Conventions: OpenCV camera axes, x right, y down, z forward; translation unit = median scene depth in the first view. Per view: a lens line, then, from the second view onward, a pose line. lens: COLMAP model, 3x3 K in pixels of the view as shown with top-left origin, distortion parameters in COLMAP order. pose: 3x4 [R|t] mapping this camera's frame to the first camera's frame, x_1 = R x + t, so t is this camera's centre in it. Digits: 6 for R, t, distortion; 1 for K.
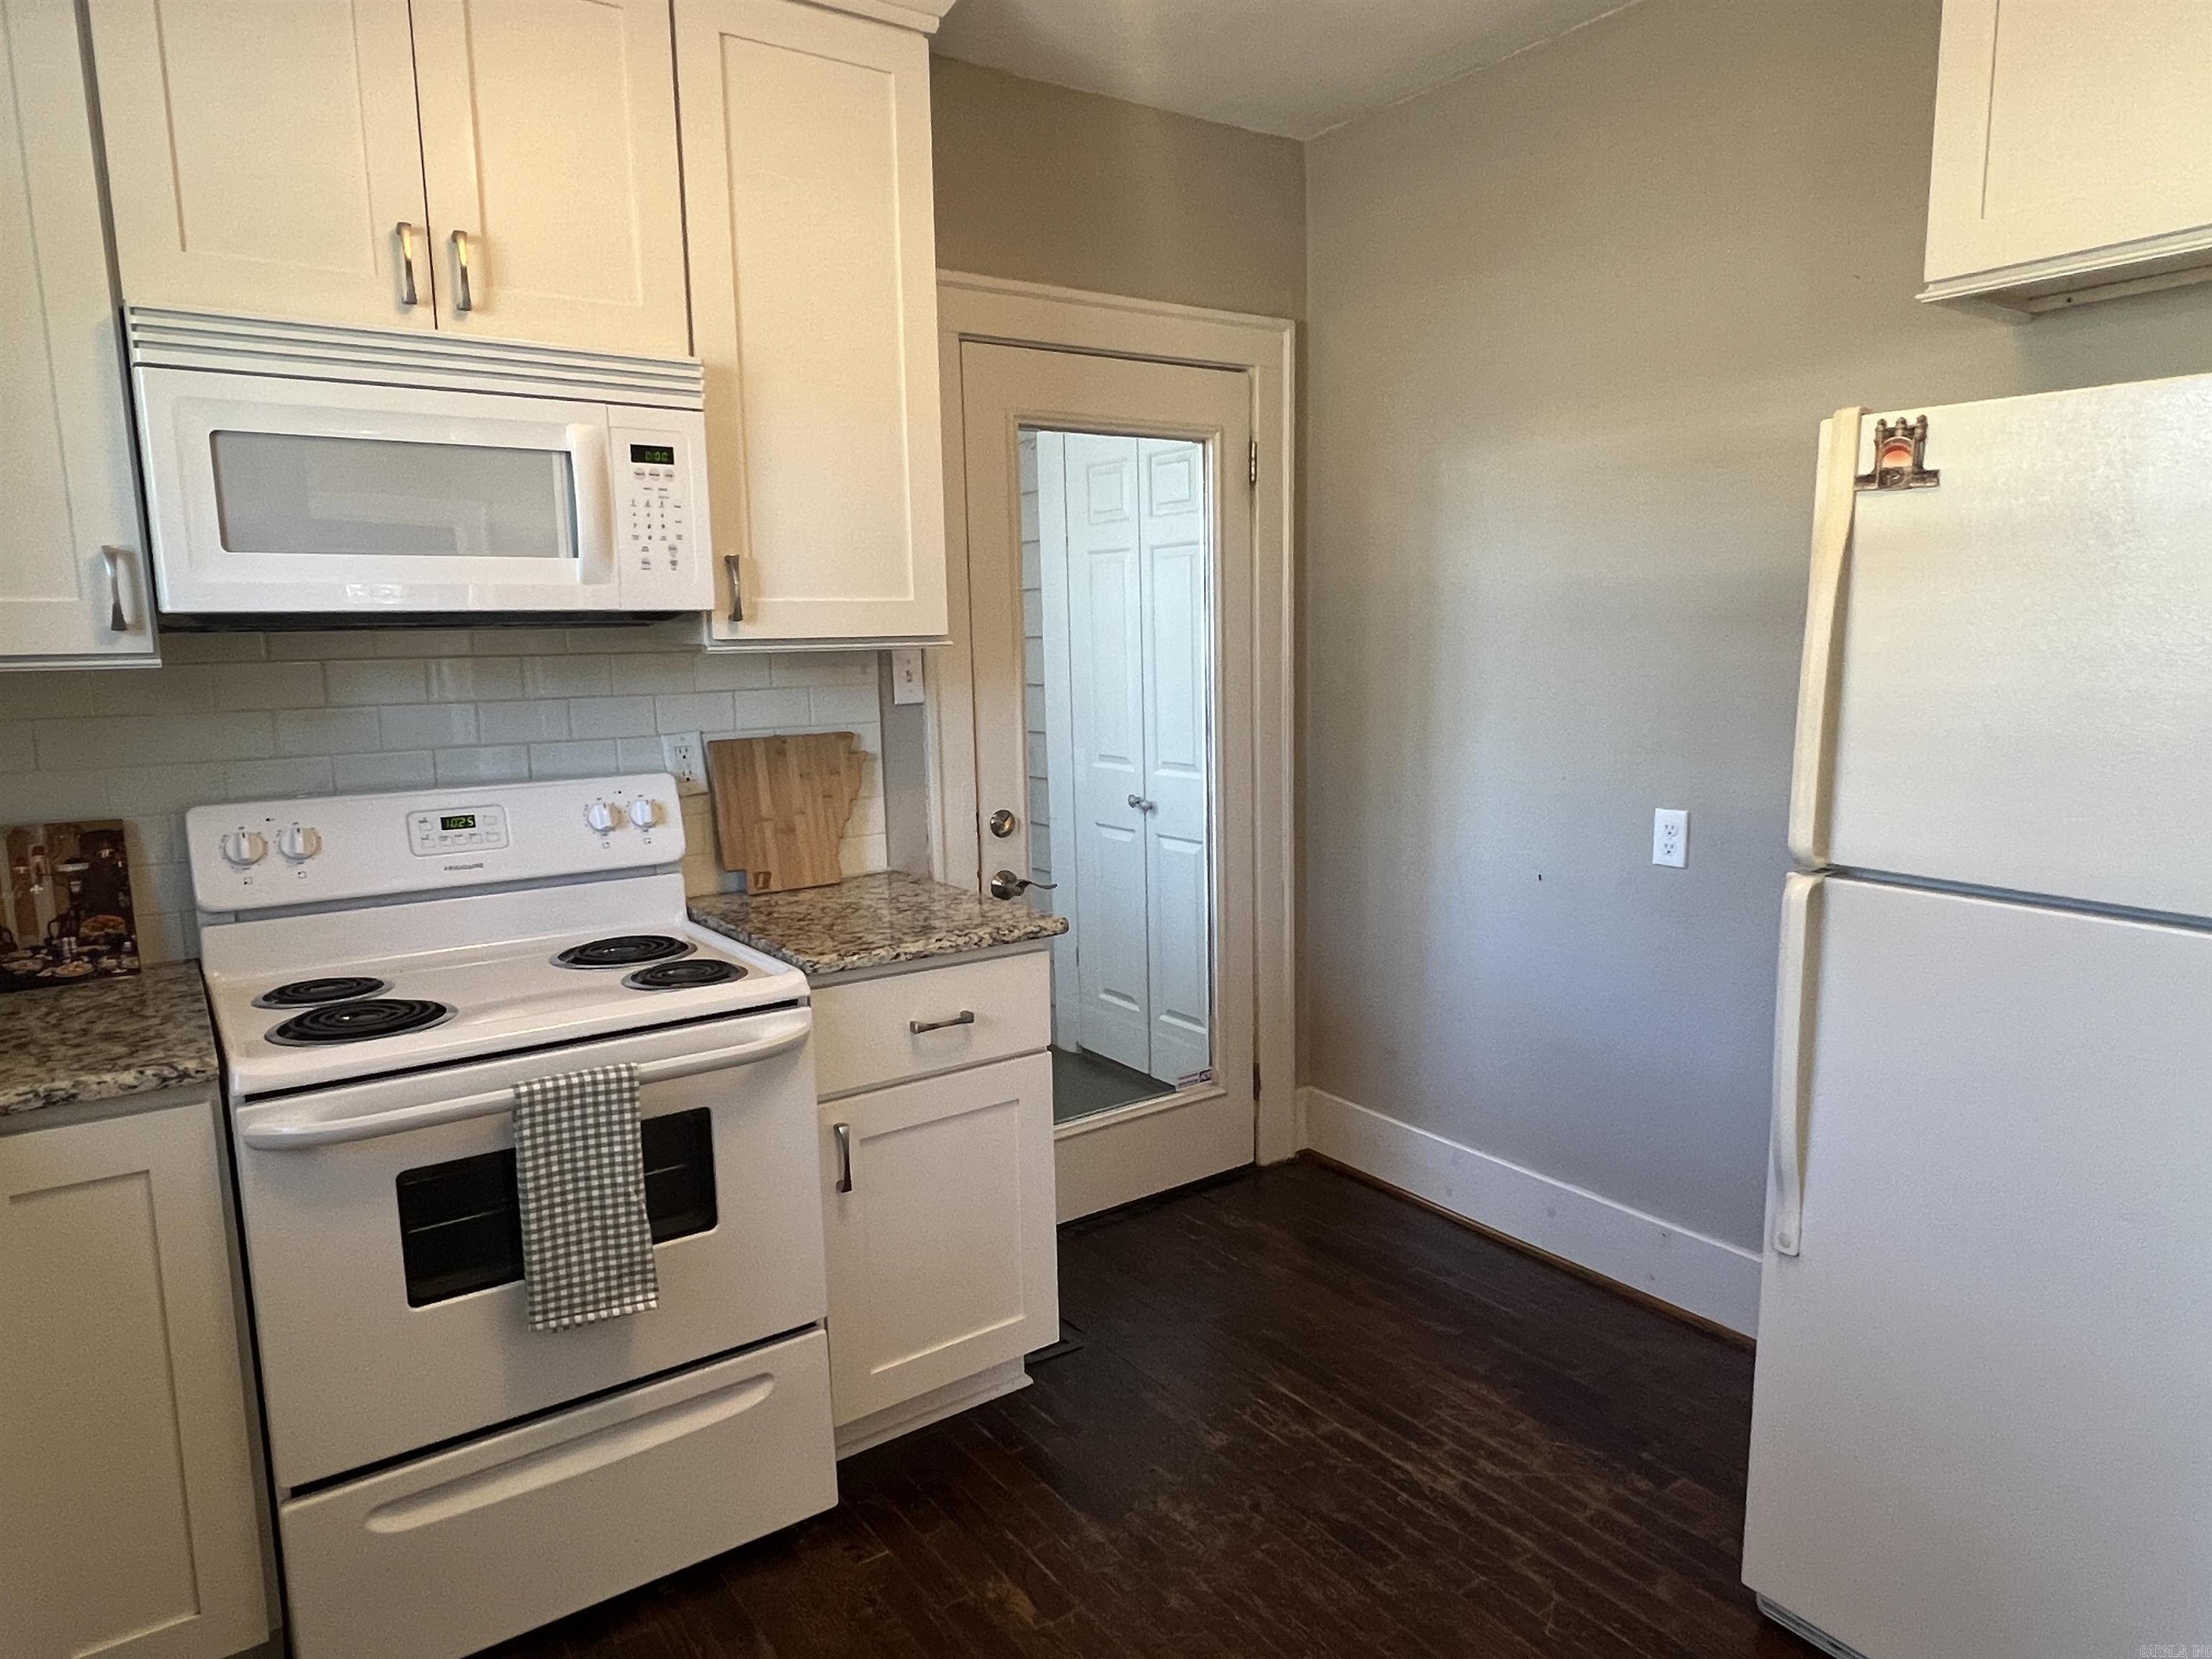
lens RADIAL K [[1370.6, 0, 1104.1], [0, 1370.6, 829.7], [0, 0, 1]] dist [-0.005962, -0.004002]
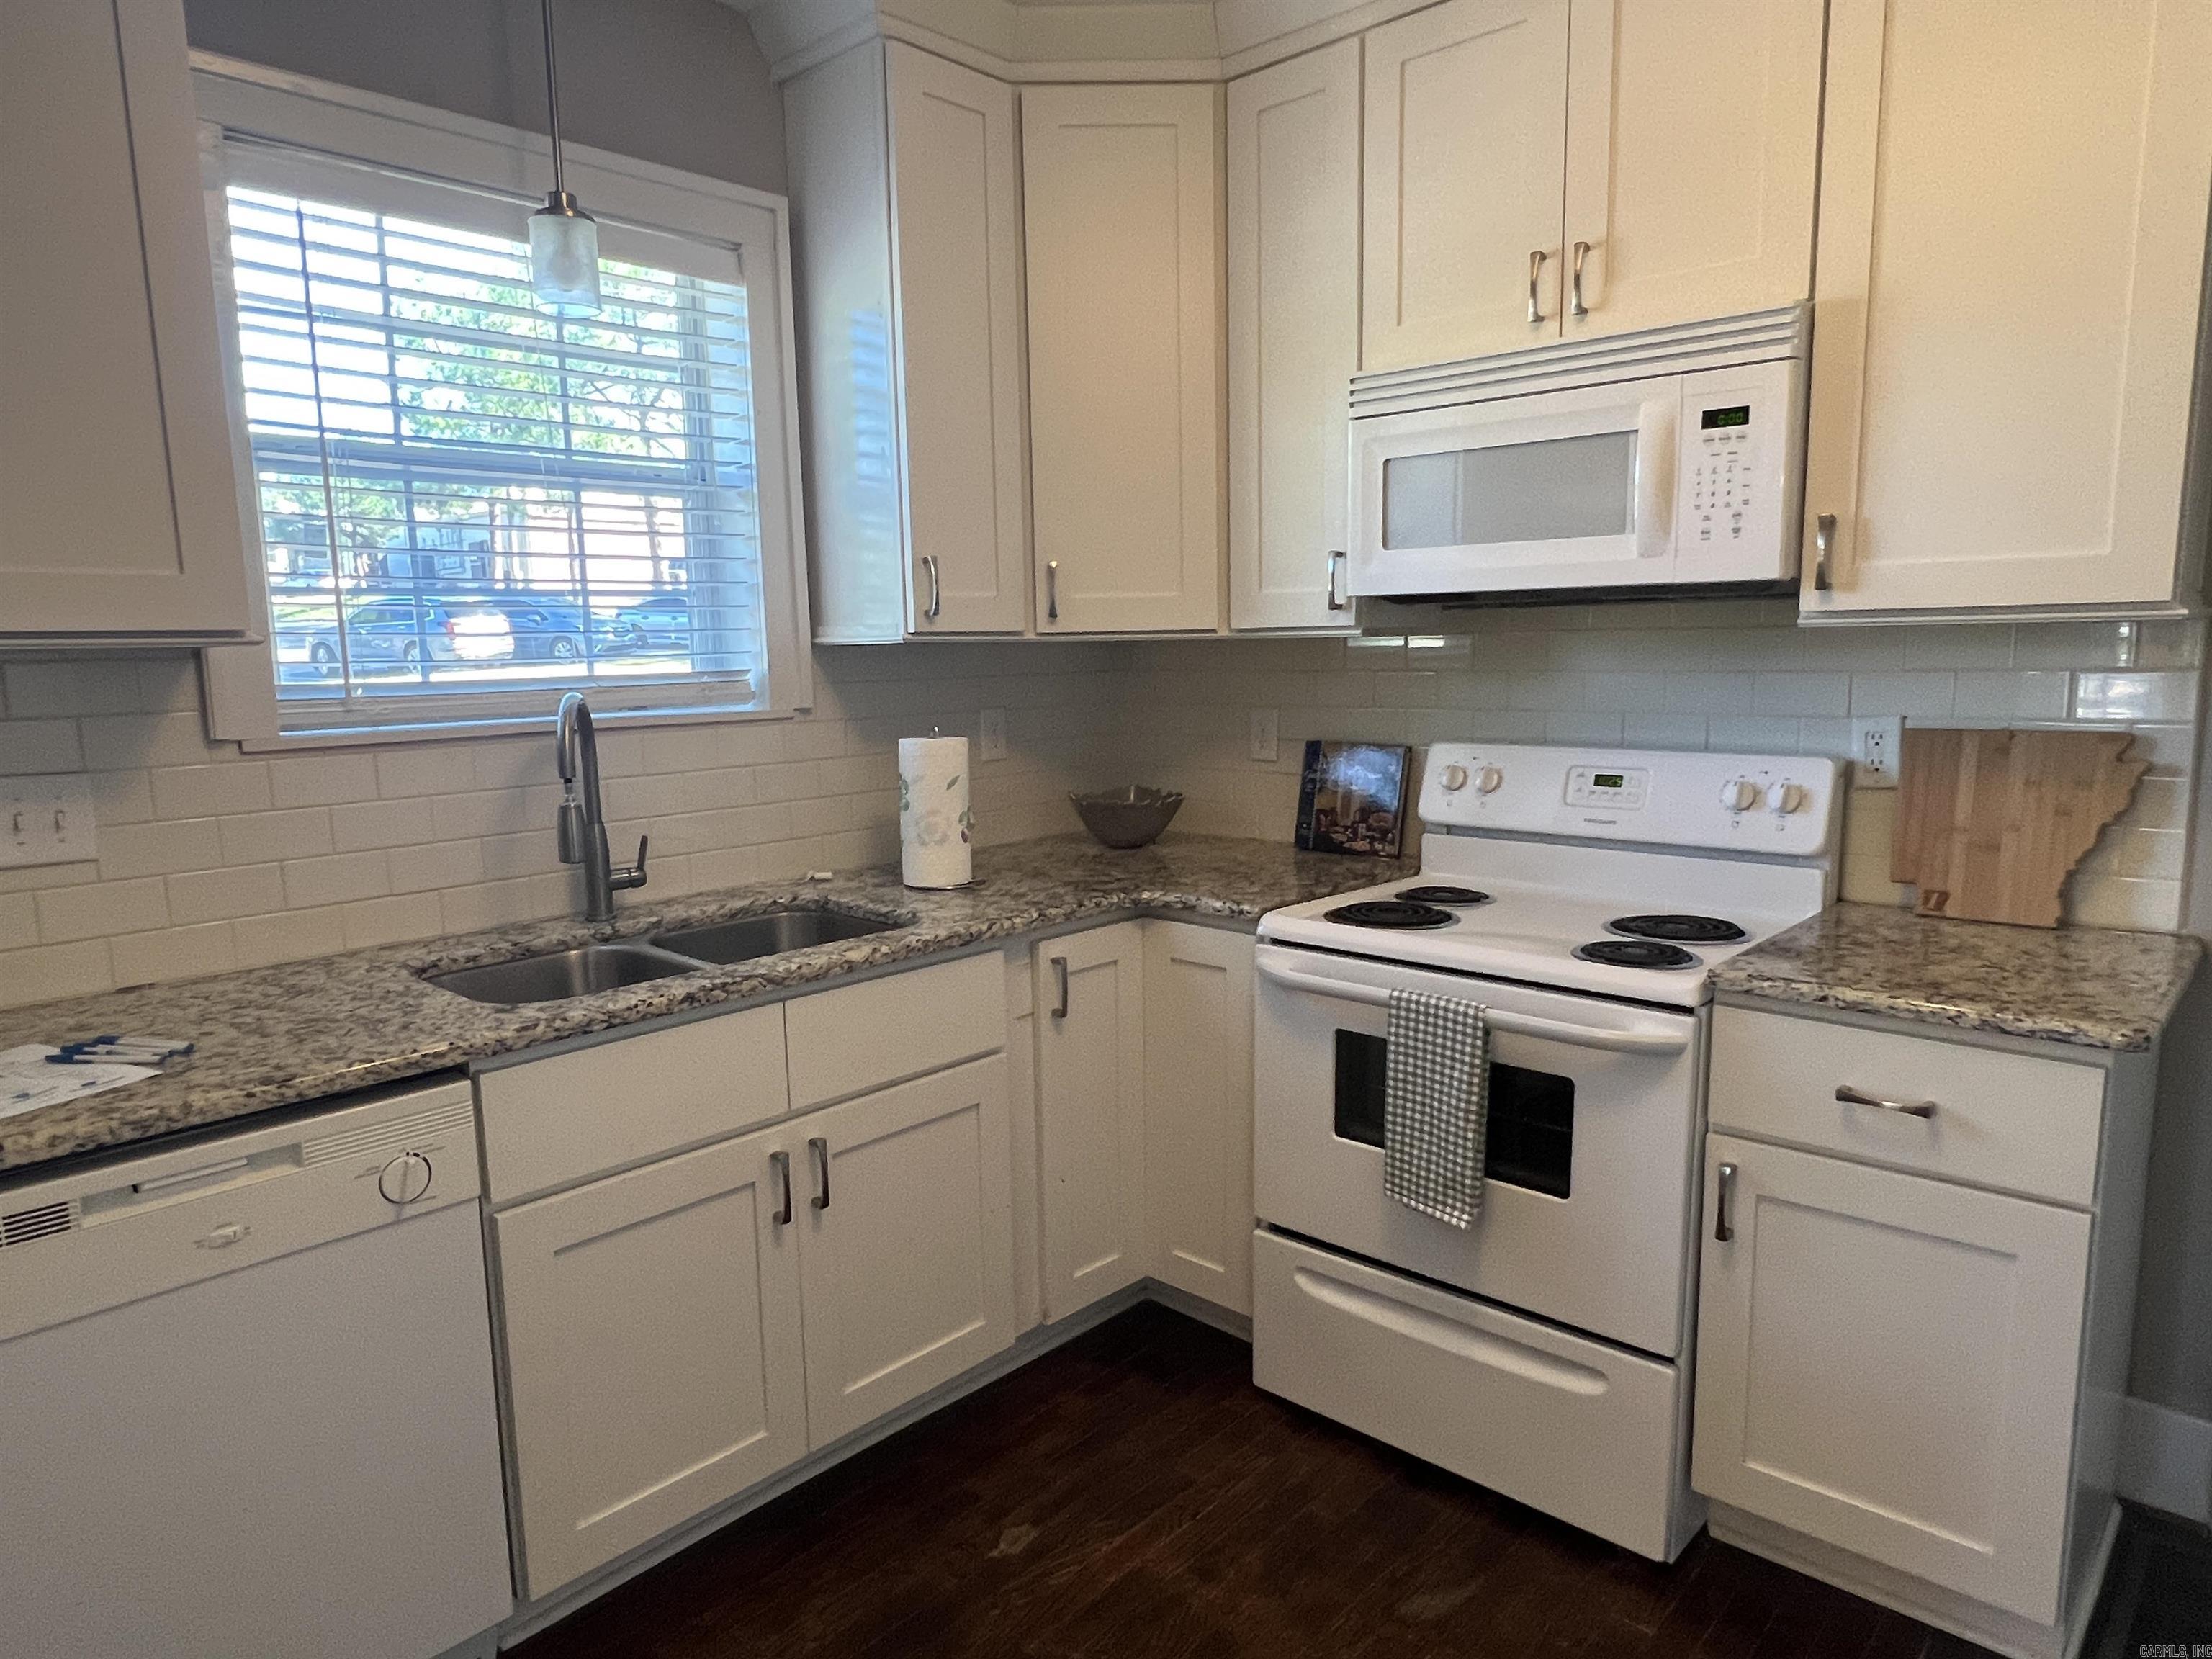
lens RADIAL K [[1370.6, 0, 1100.6], [0, 1370.6, 836.8], [0, 0, 1]] dist [-0.005962, -0.004002]
pose [[0.195168, 0.151865, -0.968941, 0.553361], [-0.121979, 0.984027, 0.129660, -0.057416], [0.973155, 0.092885, 0.210575, 0.404632]]
